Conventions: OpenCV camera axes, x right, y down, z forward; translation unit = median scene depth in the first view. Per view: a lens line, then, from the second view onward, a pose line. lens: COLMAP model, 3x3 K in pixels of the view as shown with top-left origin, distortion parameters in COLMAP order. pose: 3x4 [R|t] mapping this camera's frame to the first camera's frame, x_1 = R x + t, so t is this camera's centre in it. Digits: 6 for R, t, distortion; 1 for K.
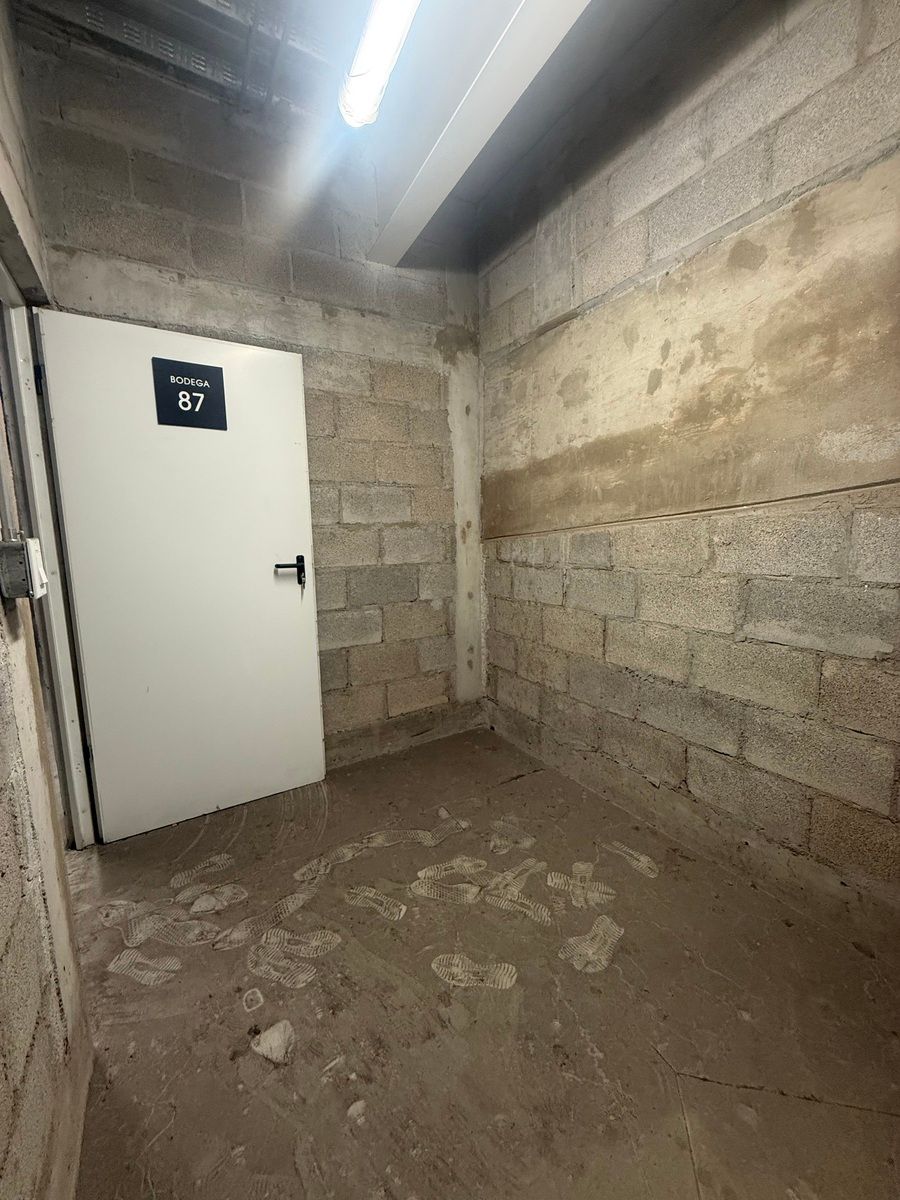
lens RADIAL K [[479.0, 0, 450.7], [0, 479.0, 598.7], [0, 0, 1]] dist [-0.002774, -0.000573]
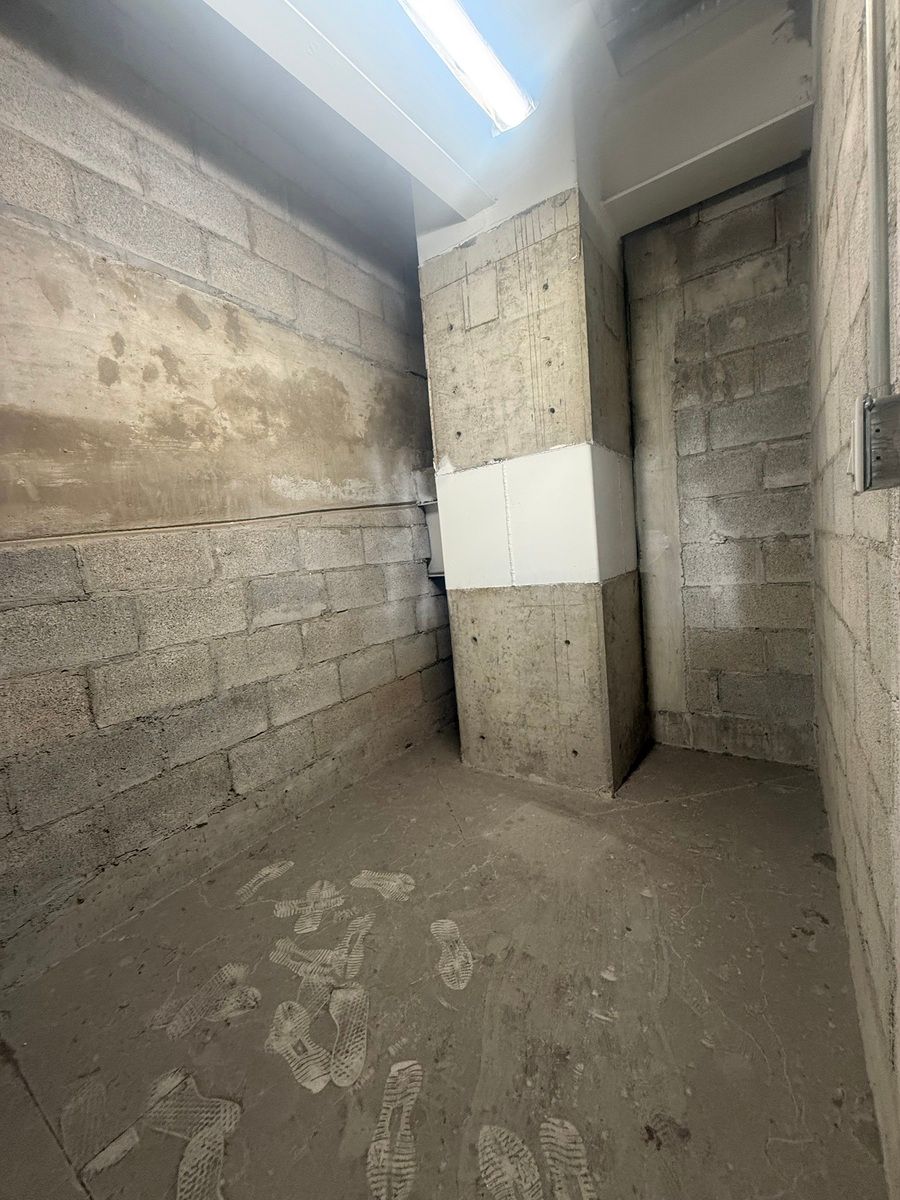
lens RADIAL K [[479.0, 0, 449.9], [0, 479.0, 600.7], [0, 0, 1]] dist [-0.002774, -0.000573]
pose [[-0.414293, -0.032200, 0.909574, -0.684599], [0.223505, 0.965172, 0.135971, -0.041987], [-0.882274, 0.259627, -0.392667, 0.998568]]
